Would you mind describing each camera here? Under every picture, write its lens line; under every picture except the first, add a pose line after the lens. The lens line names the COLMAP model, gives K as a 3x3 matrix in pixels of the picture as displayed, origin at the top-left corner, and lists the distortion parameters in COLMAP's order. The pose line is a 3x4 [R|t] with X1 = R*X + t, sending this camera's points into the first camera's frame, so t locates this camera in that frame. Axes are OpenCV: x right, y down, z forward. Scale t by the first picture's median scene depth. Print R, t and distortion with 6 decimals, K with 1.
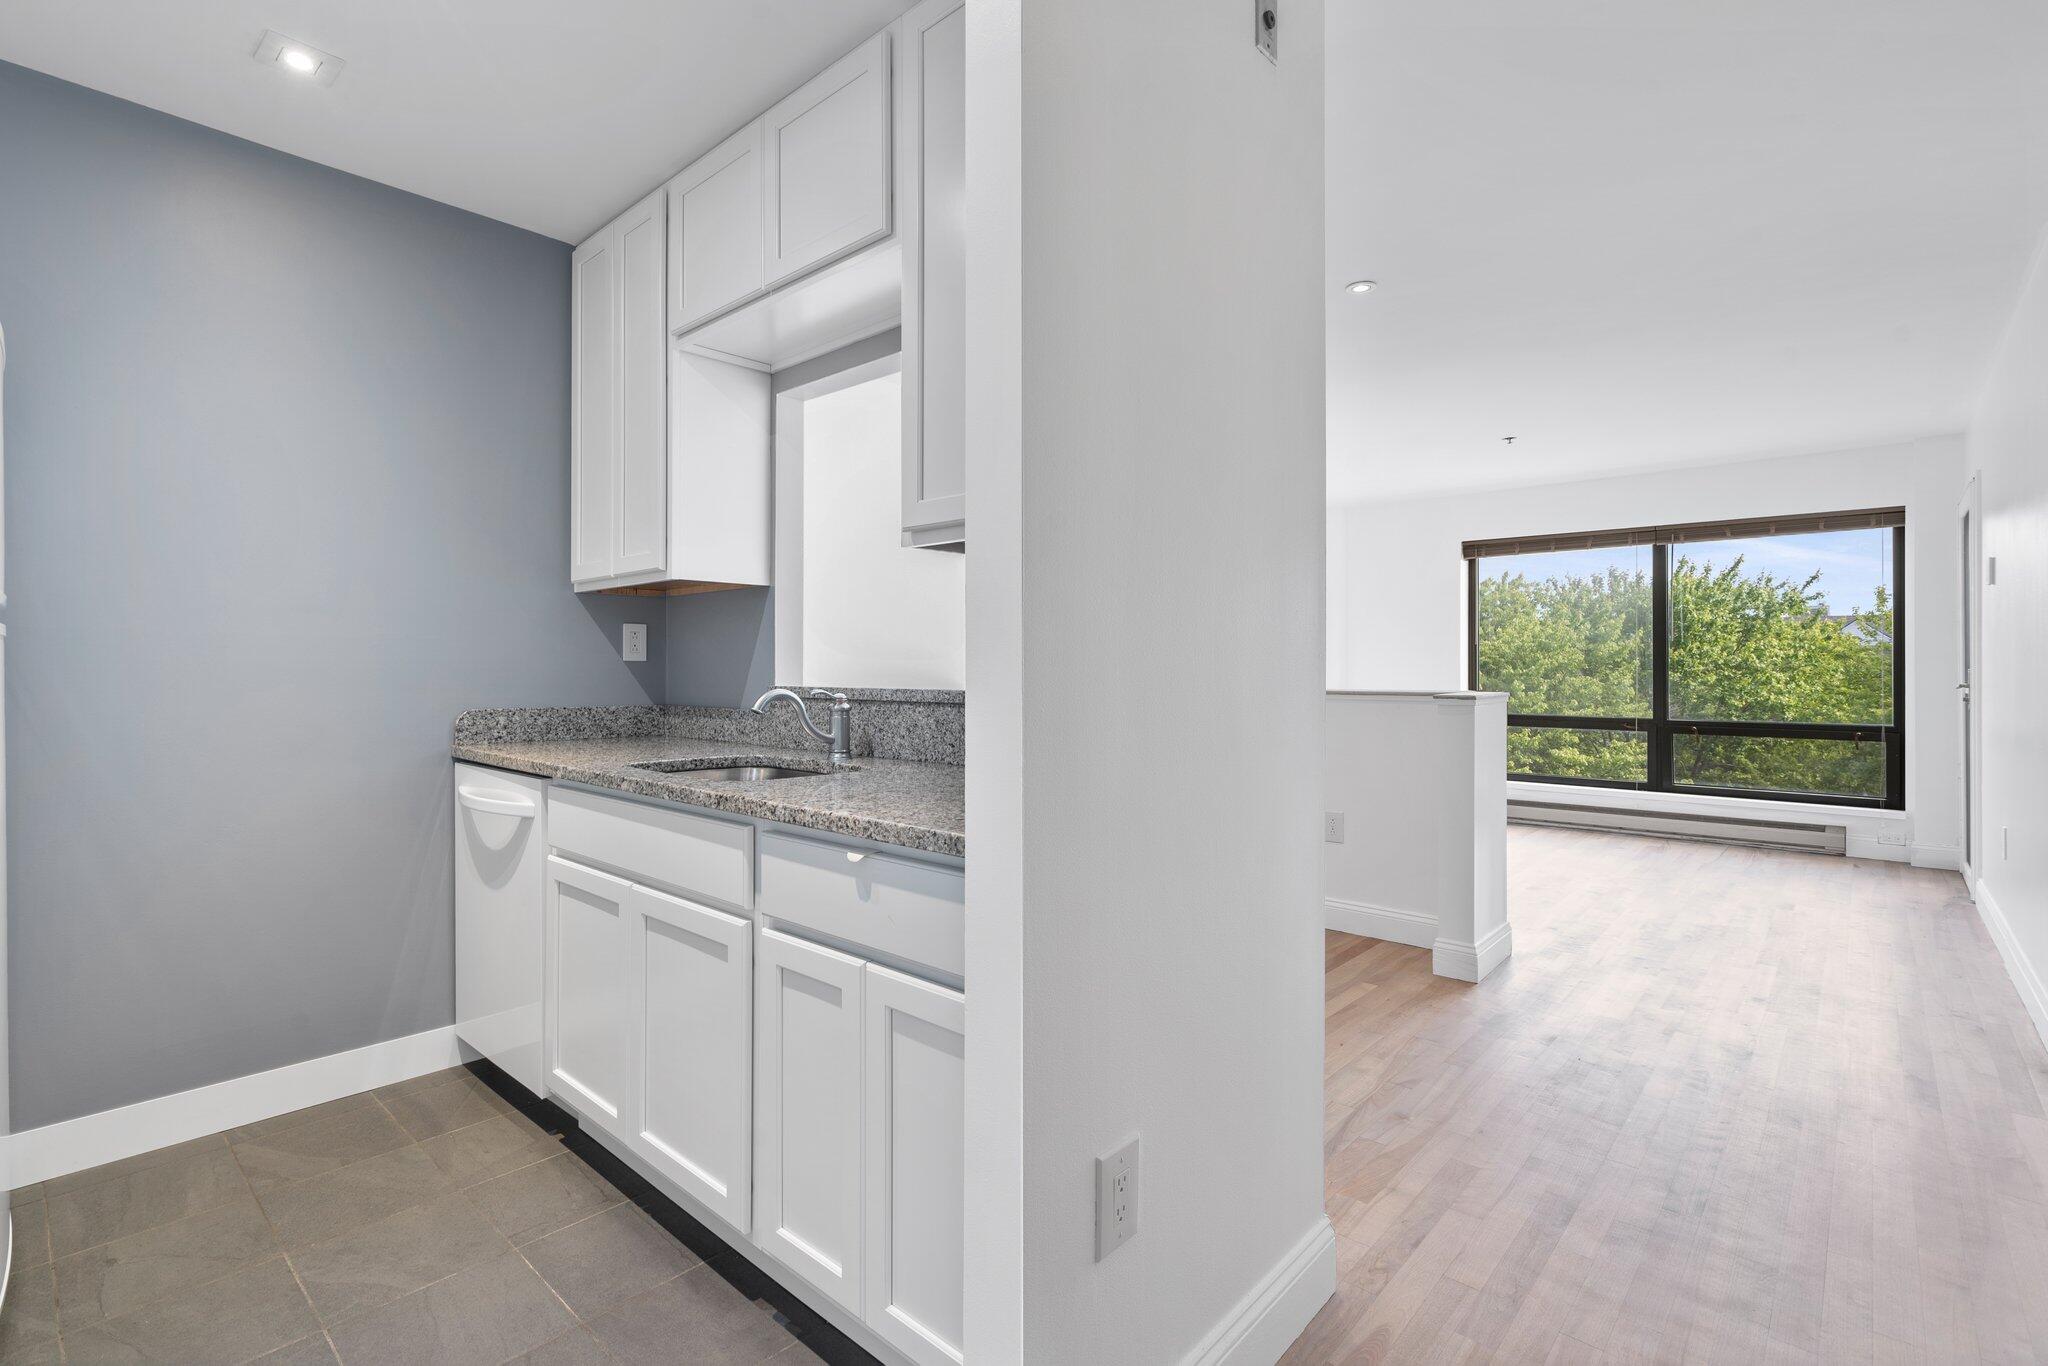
lens RADIAL K [[946.3, 0, 1018.0], [0, 946.3, 667.2], [0, 0, 1]] dist [-0.001649, -0.000209]
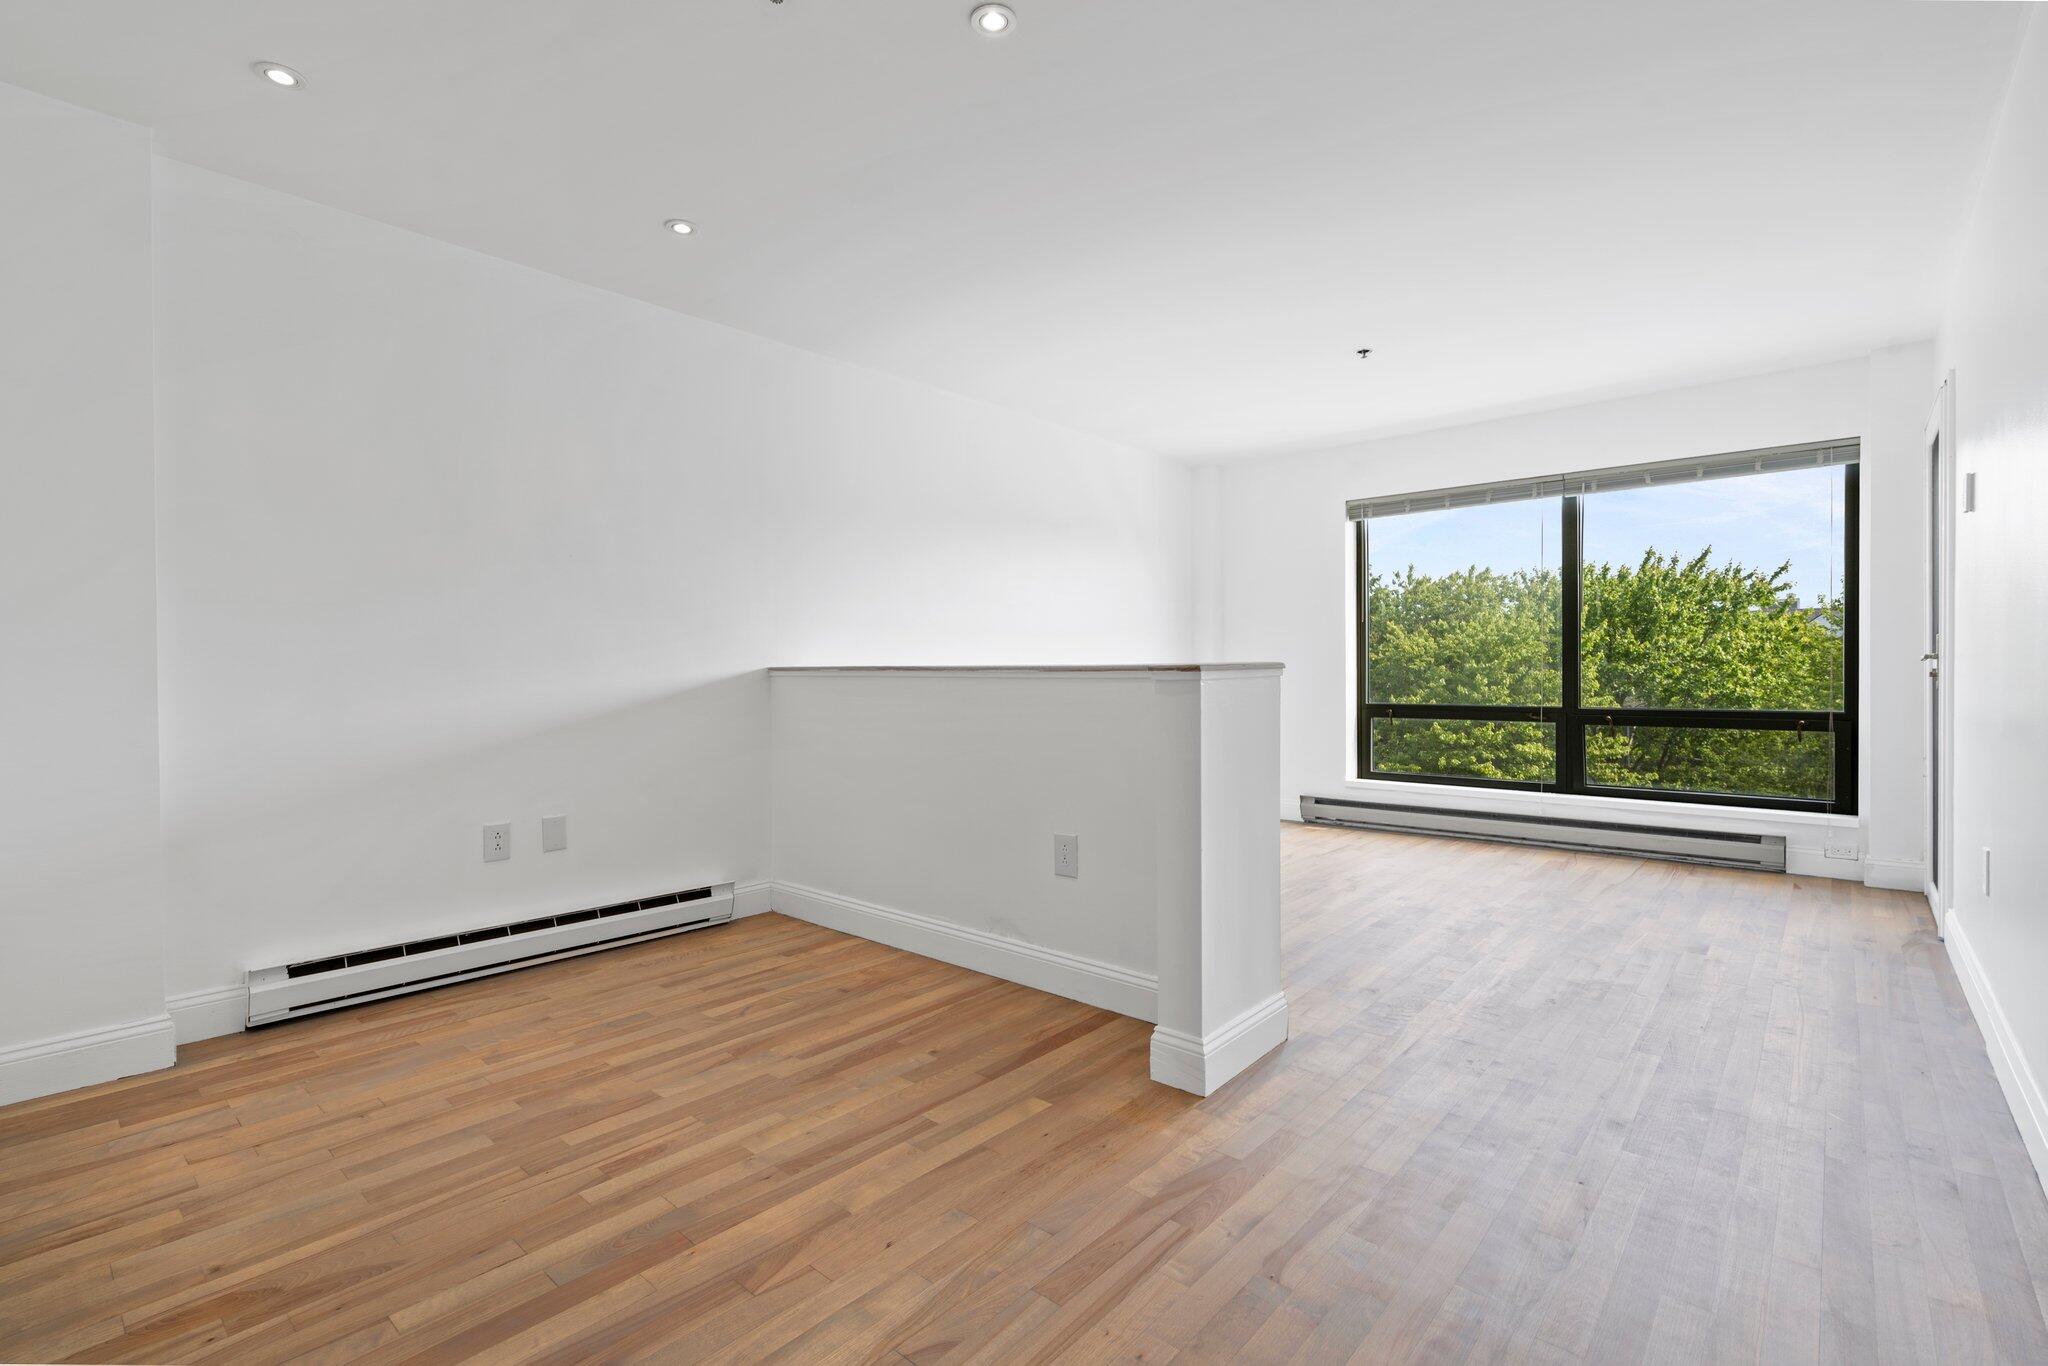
lens RADIAL K [[929.7, 0, 1024.0], [0, 929.7, 683.0], [0, 0, 1]] dist [-0.000605, 0.000042]
pose [[0.999888, -0.008371, 0.012391, 0.263484], [0.008179, 0.999846, 0.015522, 0.023501], [-0.012519, -0.015419, 0.999803, 0.262359]]
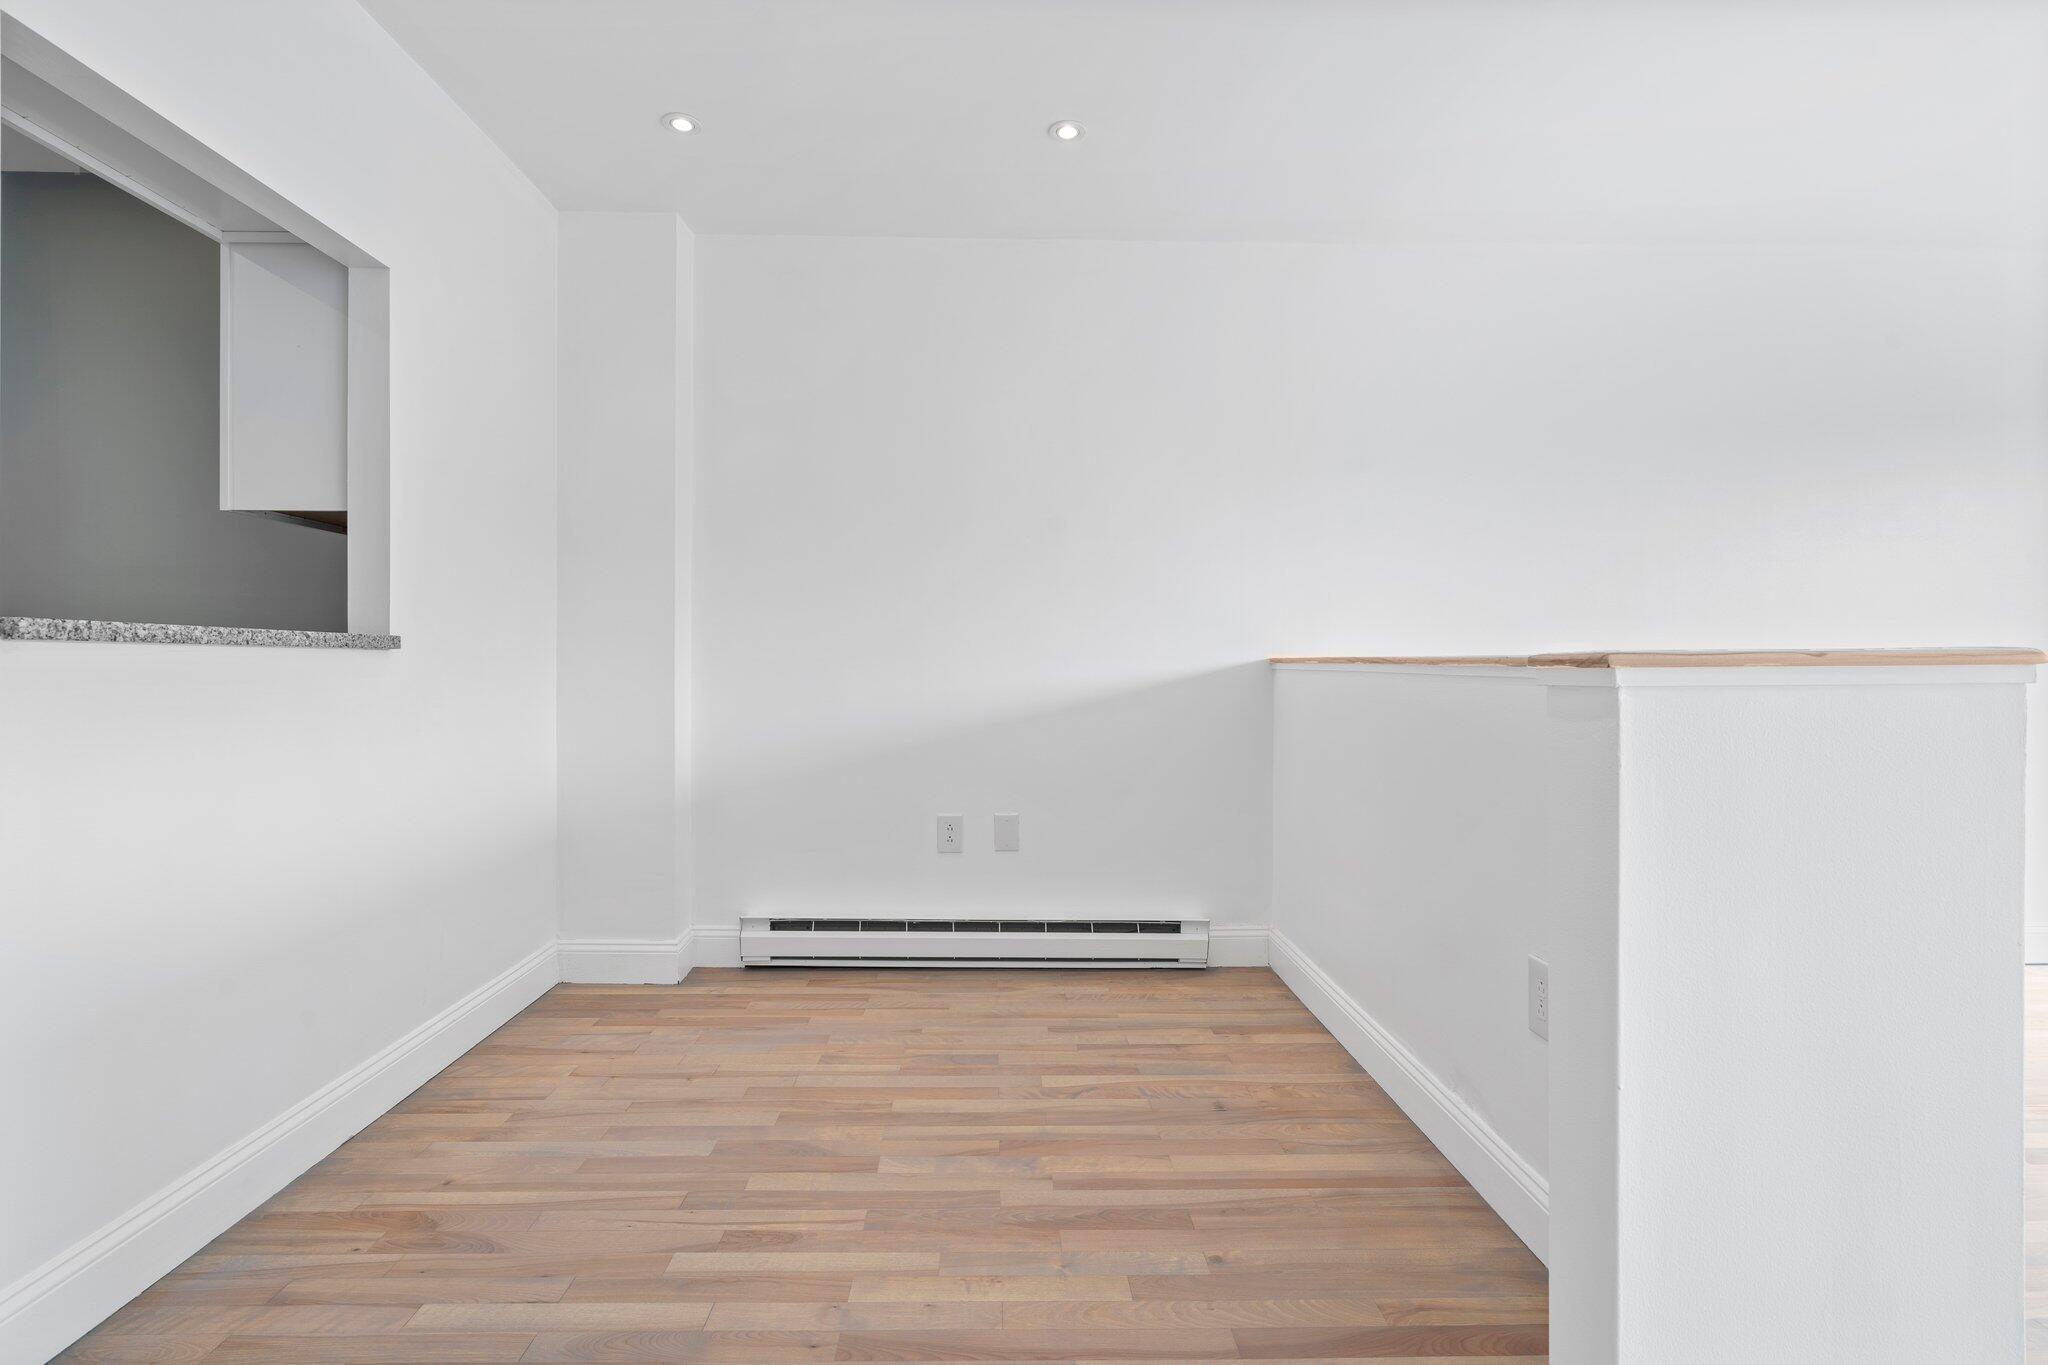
lens RADIAL K [[970.0, 0, 1022.7], [0, 970.0, 676.8], [0, 0, 1]] dist [-0.001958, -0.000224]
pose [[0.687724, 0.010635, -0.725894, 0.427301], [-0.001717, 0.999914, 0.013023, 0.025108], [0.725970, -0.007710, 0.687683, 0.505181]]
